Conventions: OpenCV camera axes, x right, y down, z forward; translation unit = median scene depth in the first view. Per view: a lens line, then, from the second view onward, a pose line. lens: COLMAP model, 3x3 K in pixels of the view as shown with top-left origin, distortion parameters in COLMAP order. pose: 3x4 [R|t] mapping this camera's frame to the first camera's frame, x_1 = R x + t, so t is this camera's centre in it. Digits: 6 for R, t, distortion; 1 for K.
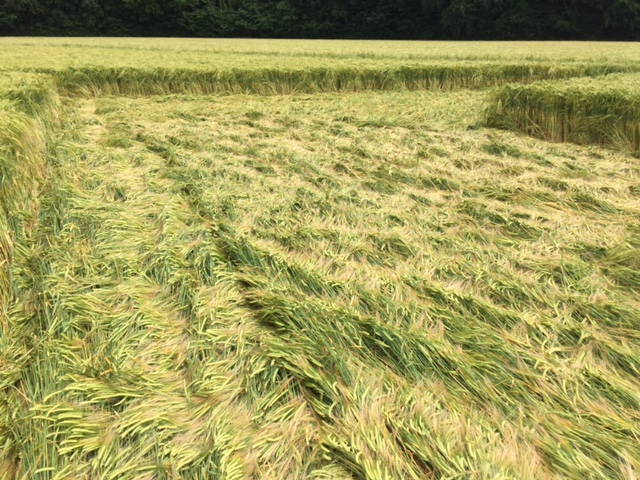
lens RADIAL K [[543.2, 0, 323.8], [0, 543.2, 242.3], [0, 0, 1]] dist [0.081320, -0.106618]
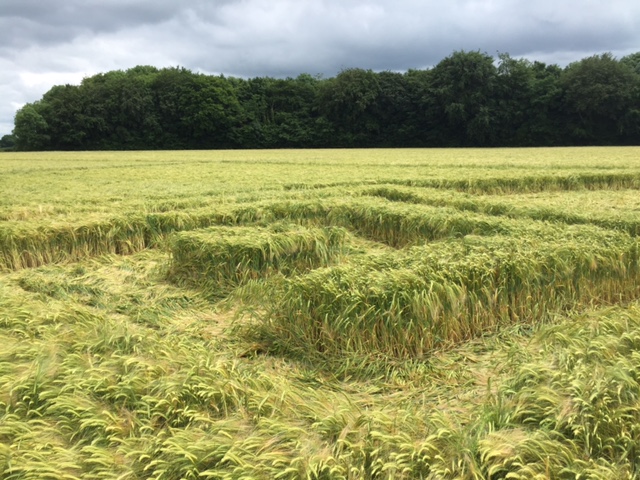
lens RADIAL K [[543.2, 0, 320.9], [0, 543.2, 240.3], [0, 0, 1]] dist [0.081320, -0.106618]
pose [[0.999785, -0.012887, -0.016264, -1.185971], [0.009692, 0.983039, -0.183142, 0.246072], [0.018349, 0.182945, 0.982952, -0.925452]]
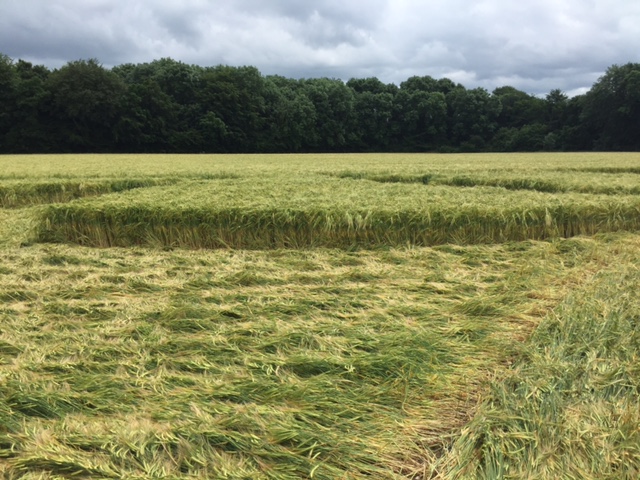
lens RADIAL K [[543.2, 0, 320.5], [0, 543.2, 241.6], [0, 0, 1]] dist [0.081320, -0.106618]
pose [[0.700185, -0.129293, 0.702157, -0.110282], [0.258974, 0.962481, -0.081018, 0.031857], [-0.665338, 0.238568, 0.707397, -0.211001]]
